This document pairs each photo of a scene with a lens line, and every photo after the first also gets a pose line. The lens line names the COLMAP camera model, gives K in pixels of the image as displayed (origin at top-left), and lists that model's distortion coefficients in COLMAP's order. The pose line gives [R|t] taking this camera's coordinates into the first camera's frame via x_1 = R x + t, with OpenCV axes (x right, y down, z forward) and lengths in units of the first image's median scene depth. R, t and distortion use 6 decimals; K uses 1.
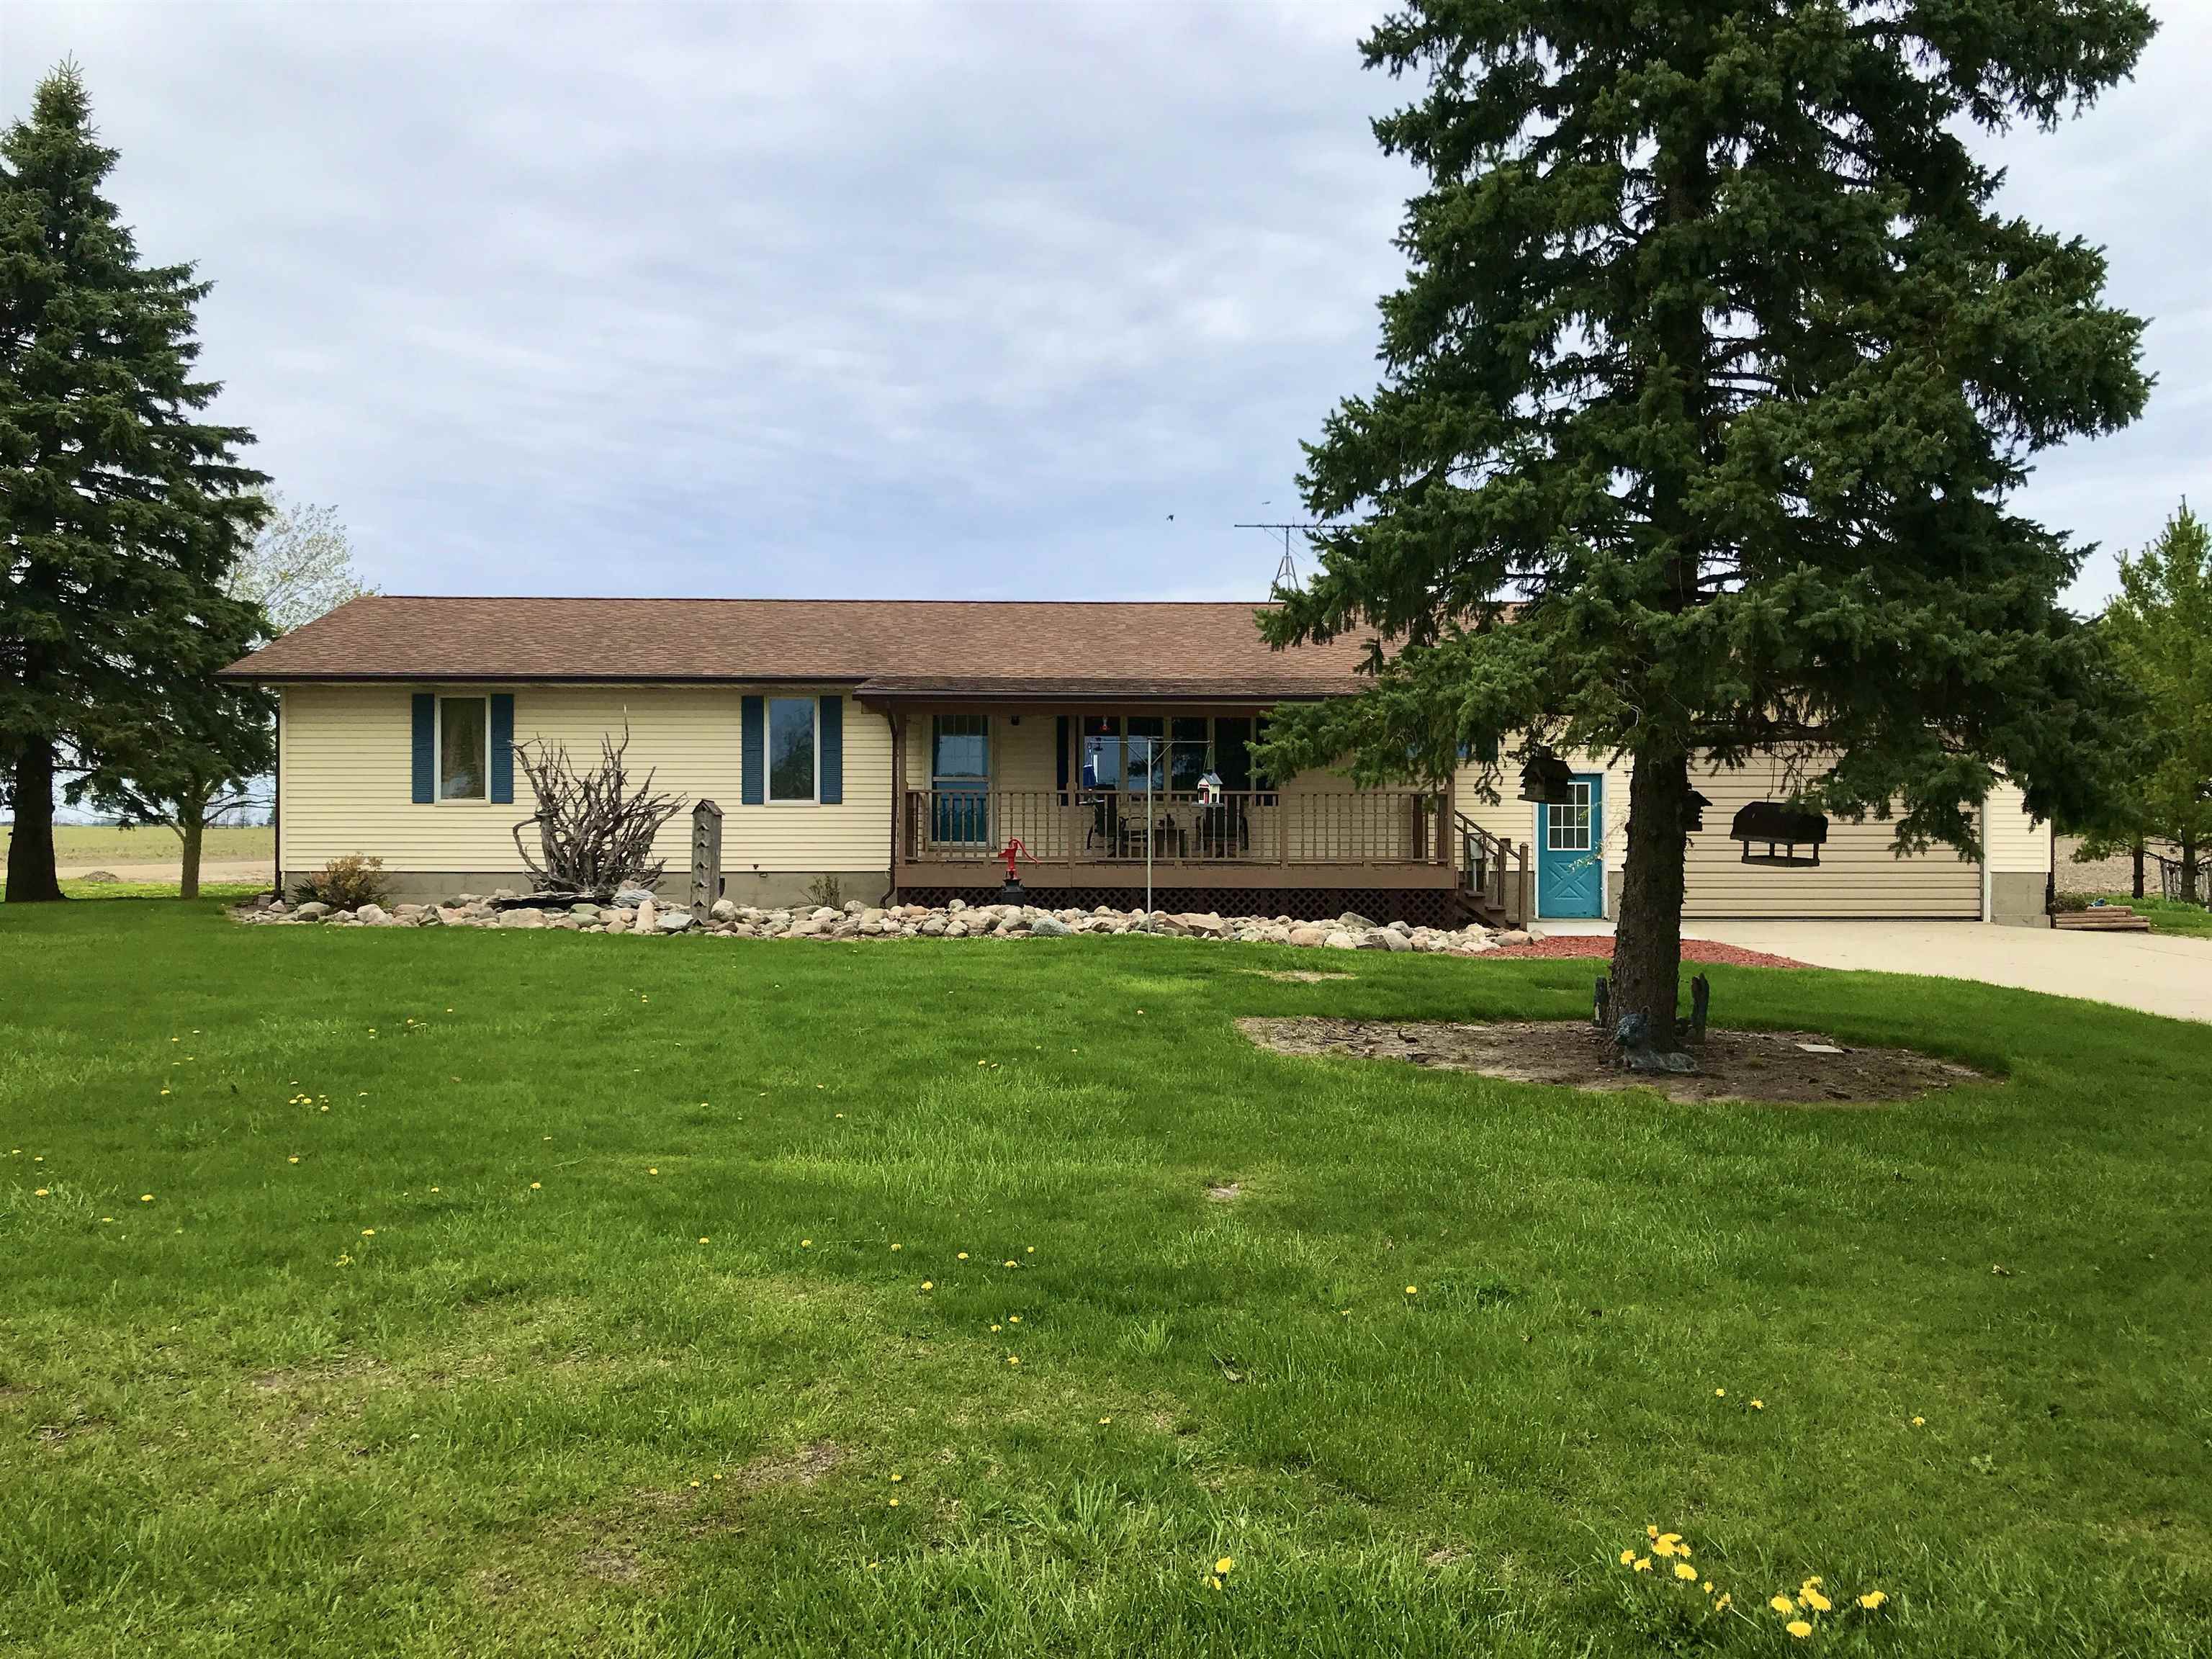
lens RADIAL K [[1790.4, 0, 1113.3], [0, 1790.4, 815.5], [0, 0, 1]] dist [0.107096, -0.194083]
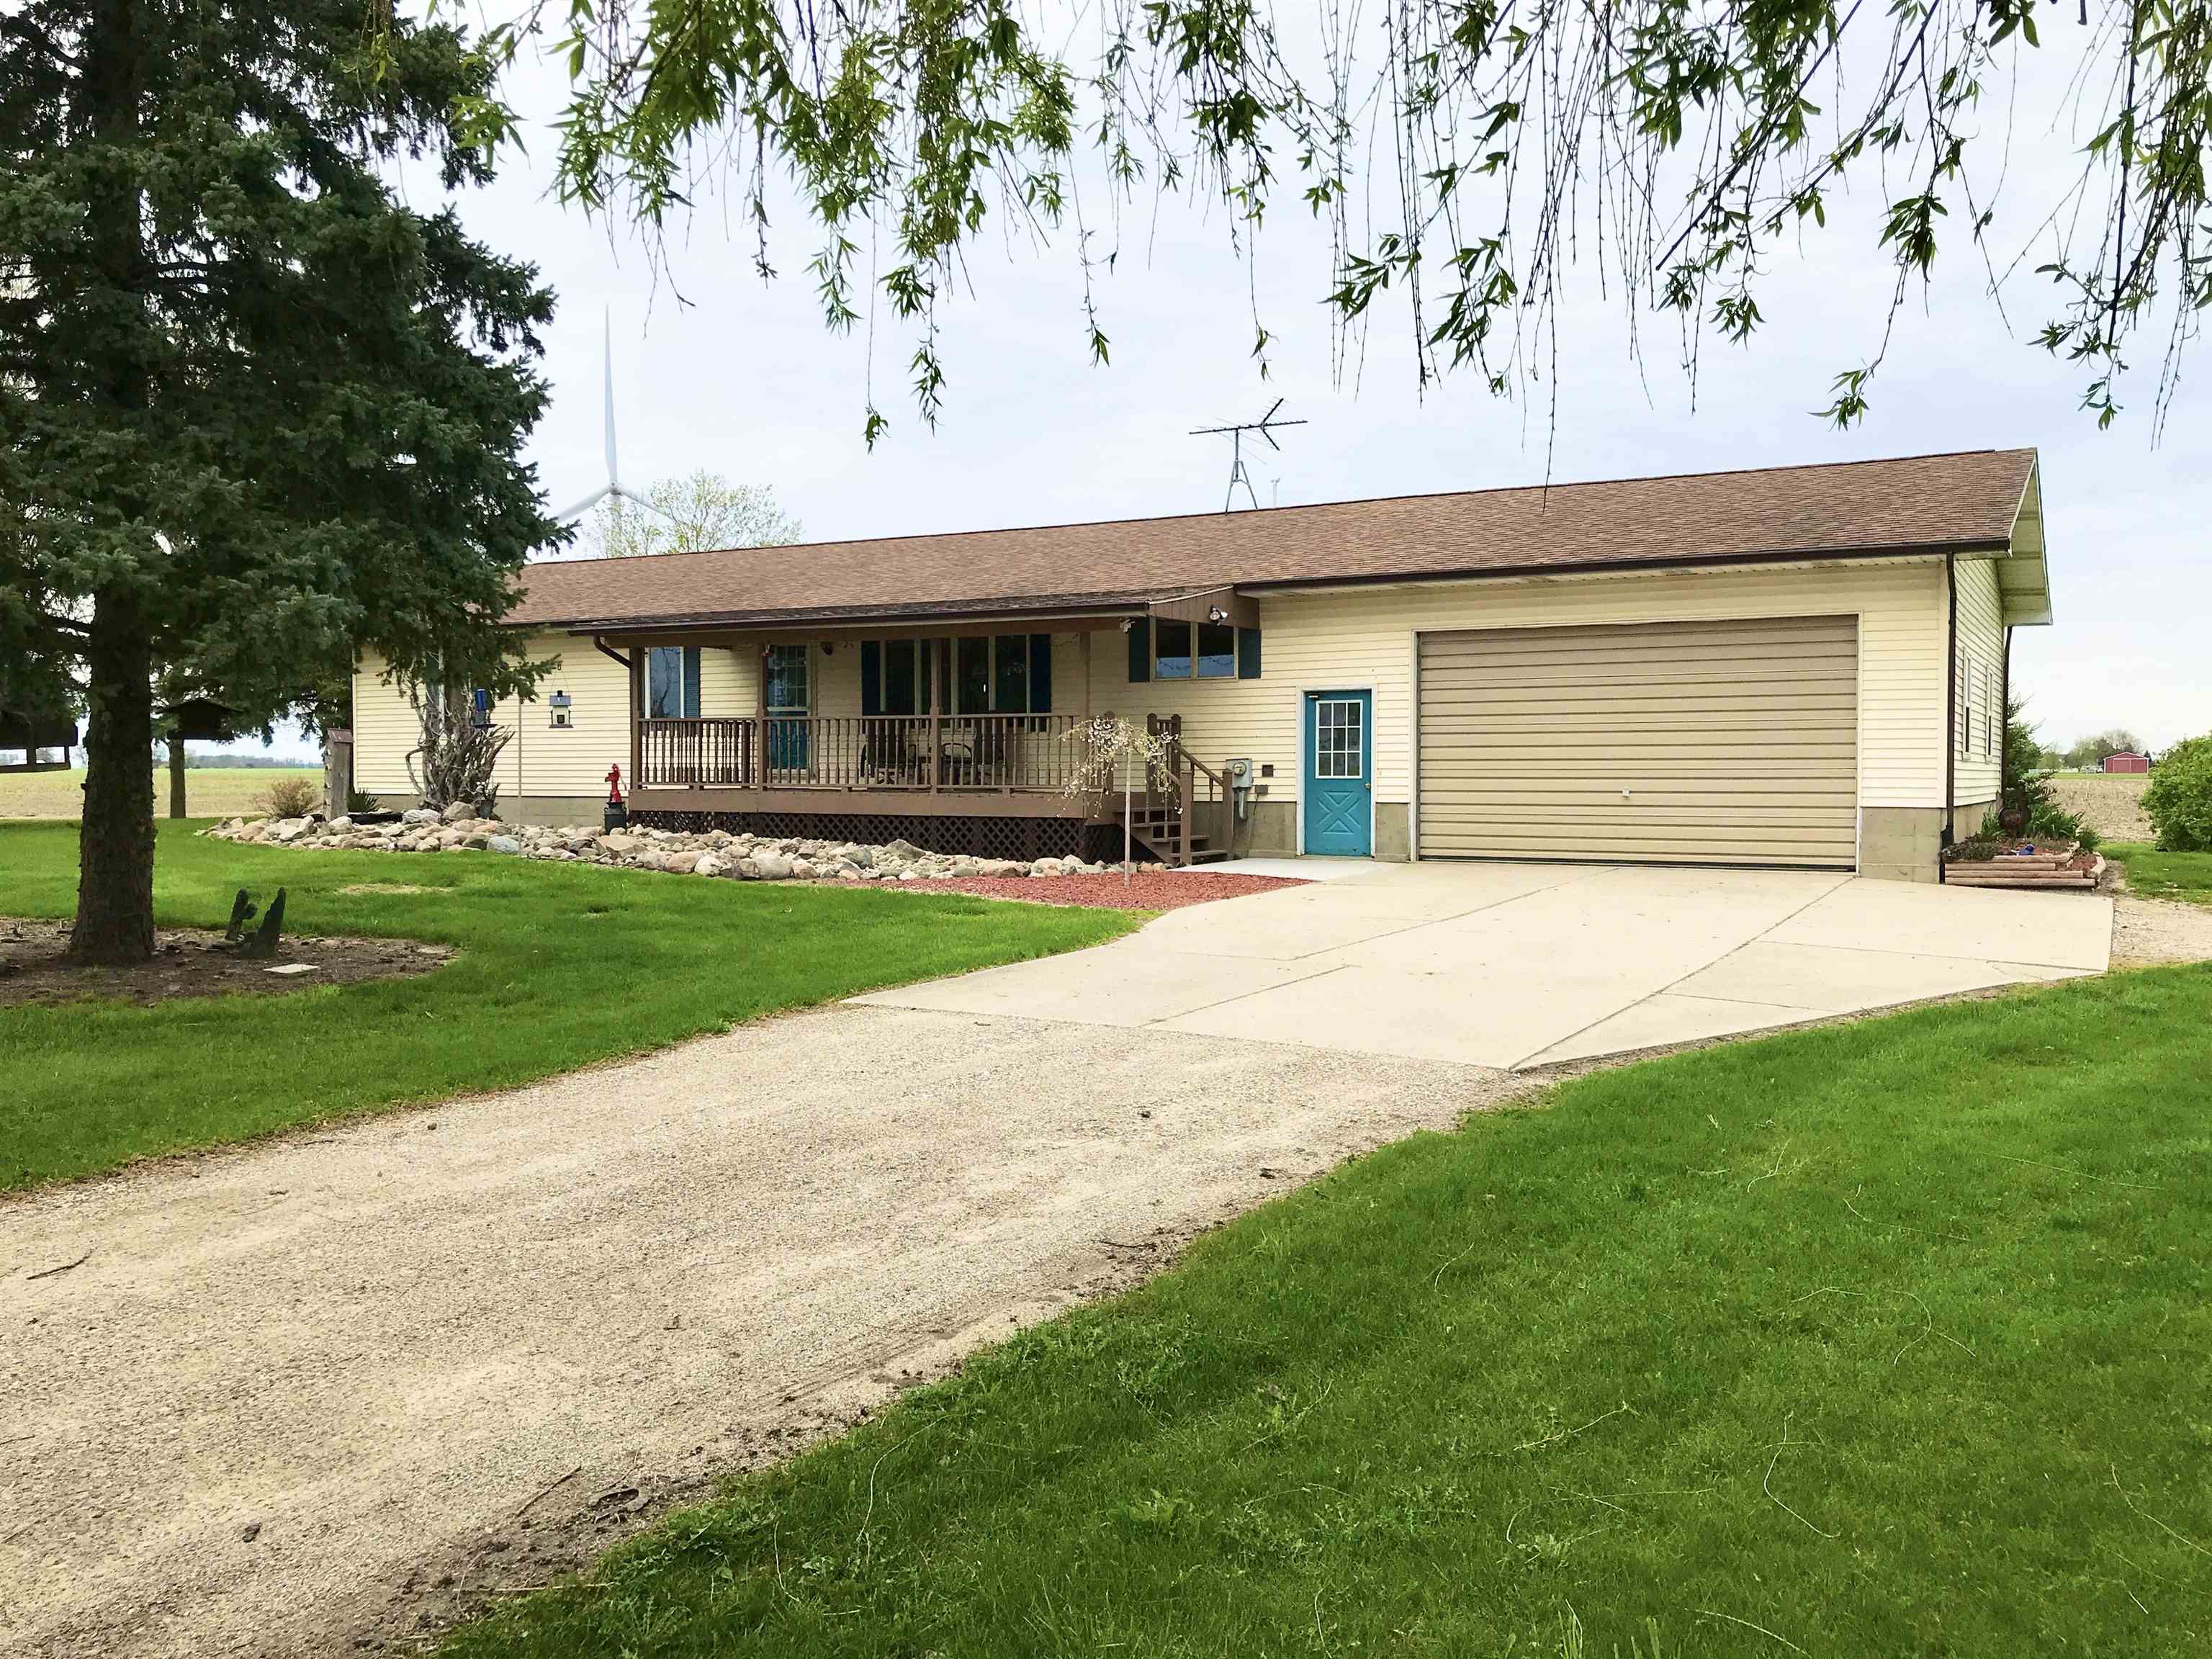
lens RADIAL K [[1790.4, 0, 1113.3], [0, 1790.4, 815.5], [0, 0, 1]] dist [0.107096, -0.194083]
pose [[0.853822, 0.010072, -0.520467, 0.617490], [0.005629, 0.999576, 0.028578, 0.012497], [0.520535, -0.027330, 0.853403, 0.211887]]
